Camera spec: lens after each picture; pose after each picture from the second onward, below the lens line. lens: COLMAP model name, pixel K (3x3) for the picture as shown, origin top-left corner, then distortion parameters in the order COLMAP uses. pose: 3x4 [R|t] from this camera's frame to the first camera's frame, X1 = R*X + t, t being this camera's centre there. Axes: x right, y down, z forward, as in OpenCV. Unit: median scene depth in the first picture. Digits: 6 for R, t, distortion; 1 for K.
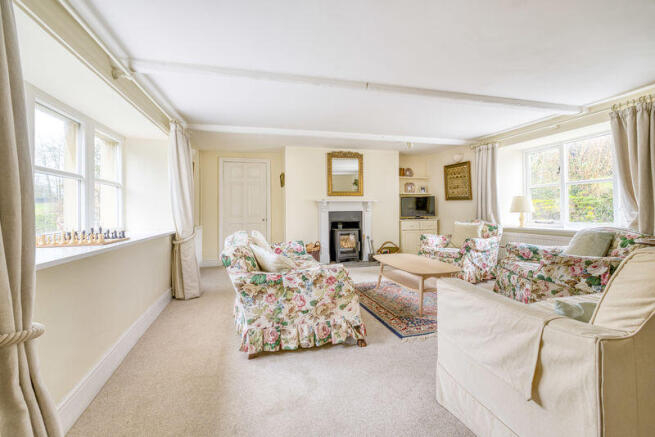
lens RADIAL K [[287.5, 0, 326.0], [0, 287.5, 201.2], [0, 0, 1]] dist [-0.000653, -0.000061]
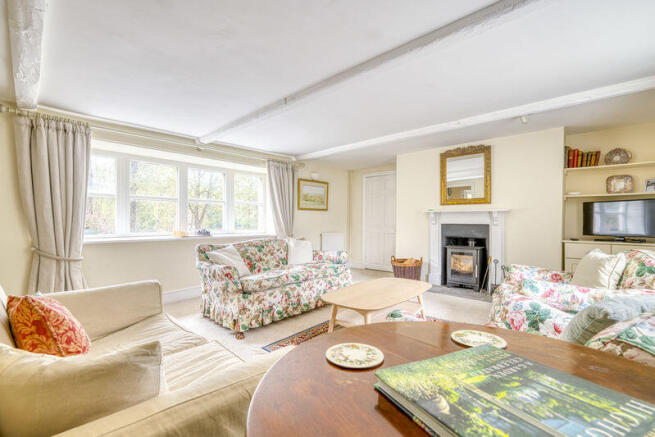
lens RADIAL K [[279.9, 0, 317.6], [0, 279.9, 217.9], [0, 0, 1]] dist [-0.001178, -0.000072]
pose [[0.549726, 0.000887, -0.835344, 0.485587], [0.018629, 0.999738, 0.013321, 0.001078], [0.835137, -0.022885, 0.549566, 0.253138]]
